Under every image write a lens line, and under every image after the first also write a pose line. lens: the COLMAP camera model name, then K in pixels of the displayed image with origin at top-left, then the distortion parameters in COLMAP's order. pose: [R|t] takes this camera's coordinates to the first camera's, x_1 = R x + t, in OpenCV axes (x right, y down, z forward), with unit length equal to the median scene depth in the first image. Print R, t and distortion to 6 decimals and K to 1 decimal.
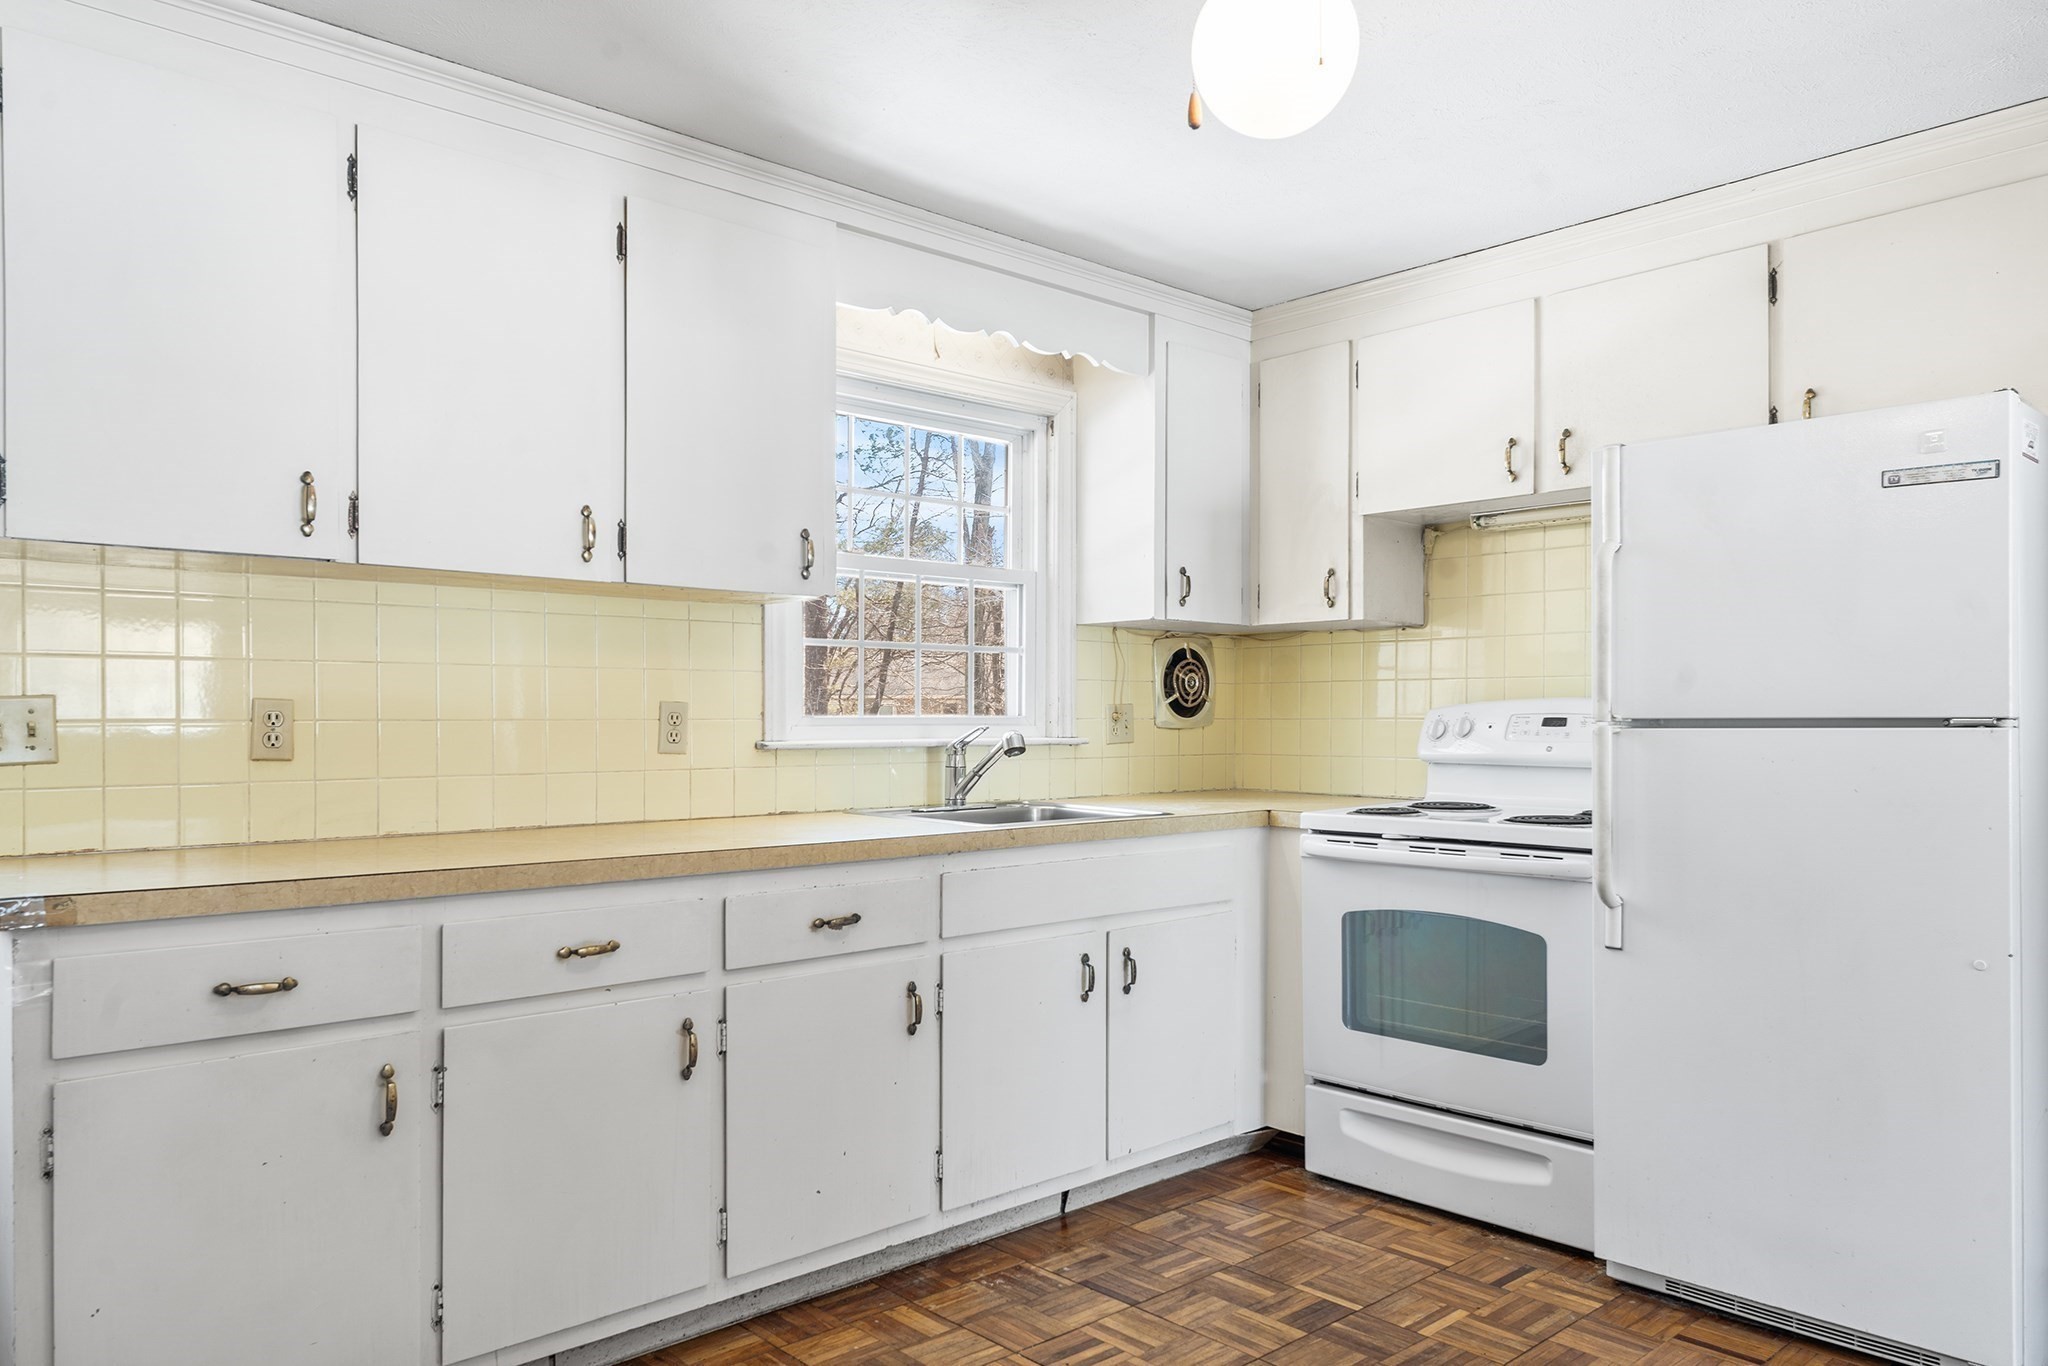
lens RADIAL K [[1413.4, 0, 1017.7], [0, 1413.4, 719.6], [0, 0, 1]] dist [0.001522, 0.000790]
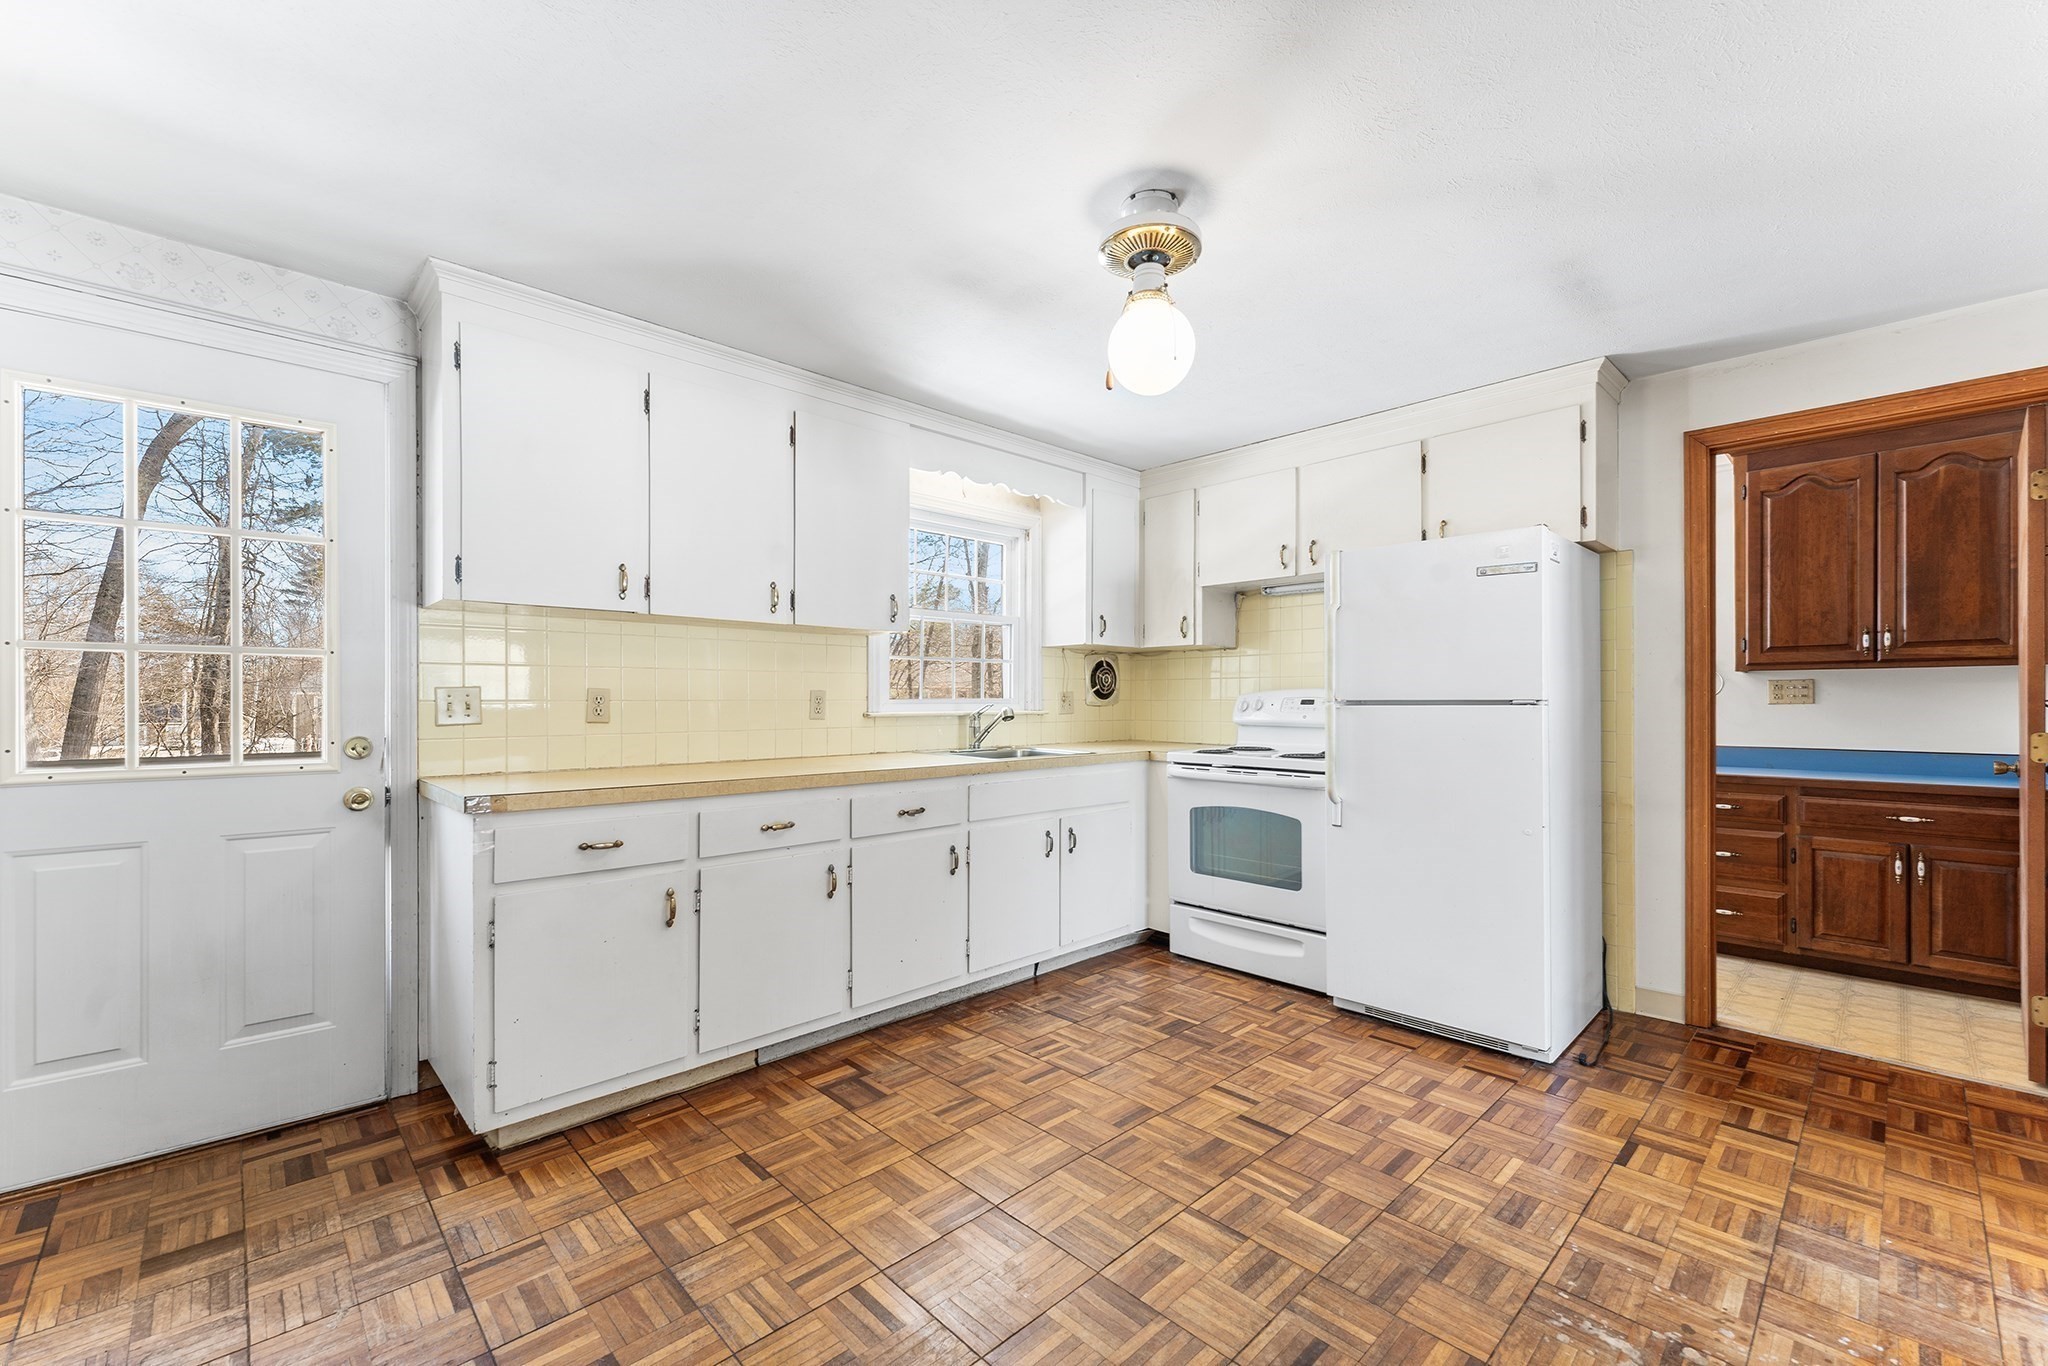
lens RADIAL K [[841.8, 0, 1023.1], [0, 841.8, 696.4], [0, 0, 1]] dist [0.002220, -0.000126]
pose [[0.999676, 0.000872, 0.025434, -0.011961], [-0.000745, 0.999987, -0.005017, 0.000151], [-0.025438, 0.004996, 0.999664, -0.076192]]
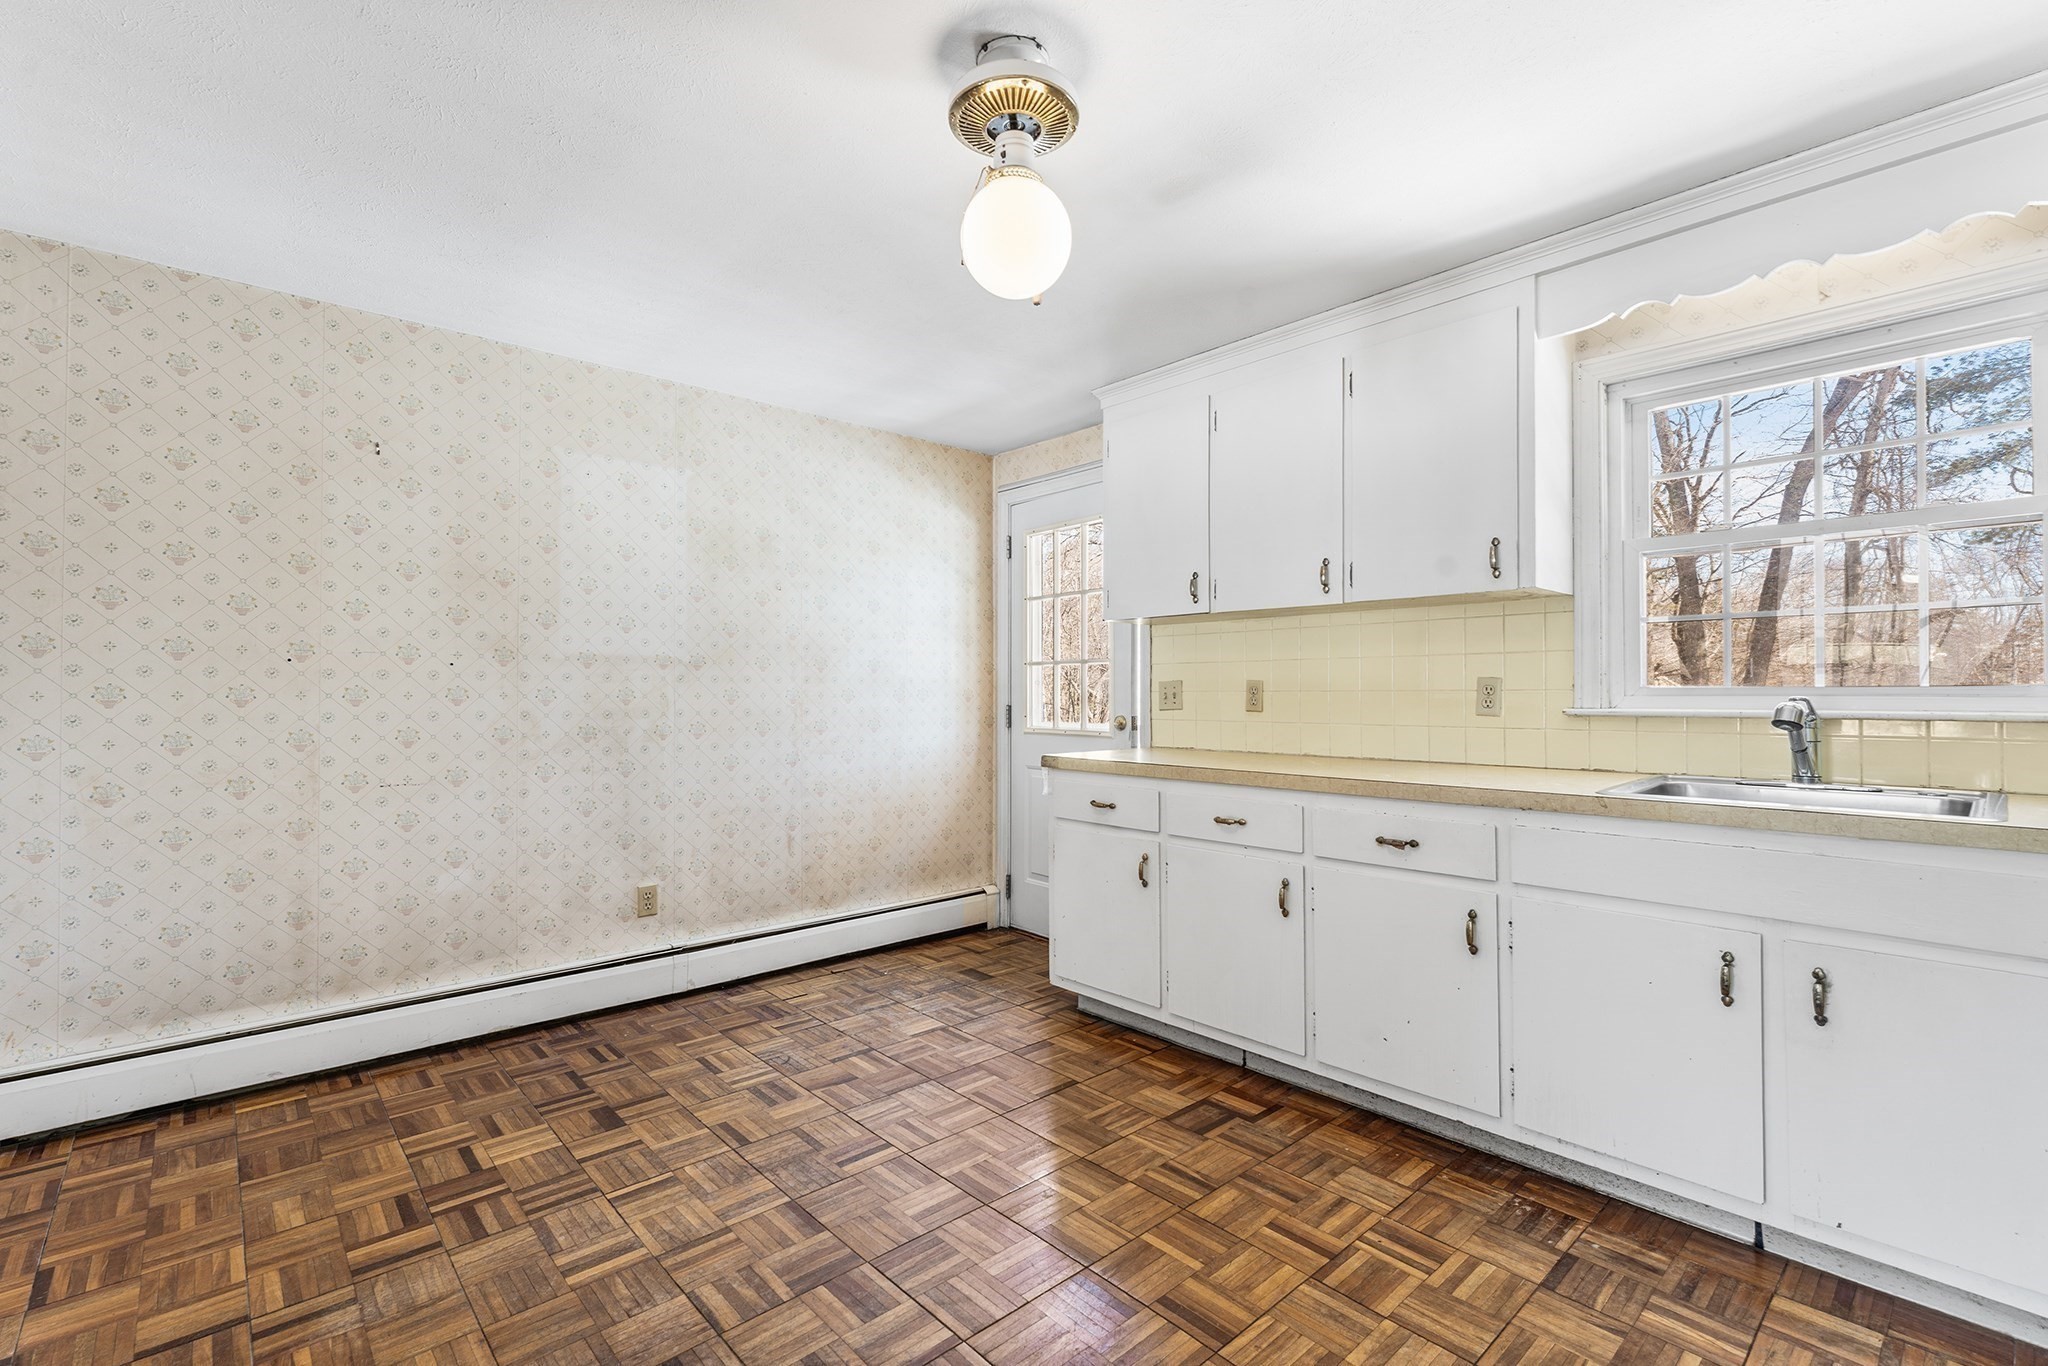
lens RADIAL K [[905.9, 0, 1021.1], [0, 905.9, 688.3], [0, 0, 1]] dist [0.001274, -0.000085]
pose [[-0.002399, -0.007008, -0.999973, 0.661418], [-0.000596, 0.999975, -0.007007, 0.004387], [0.999997, 0.000579, -0.002403, 0.593018]]
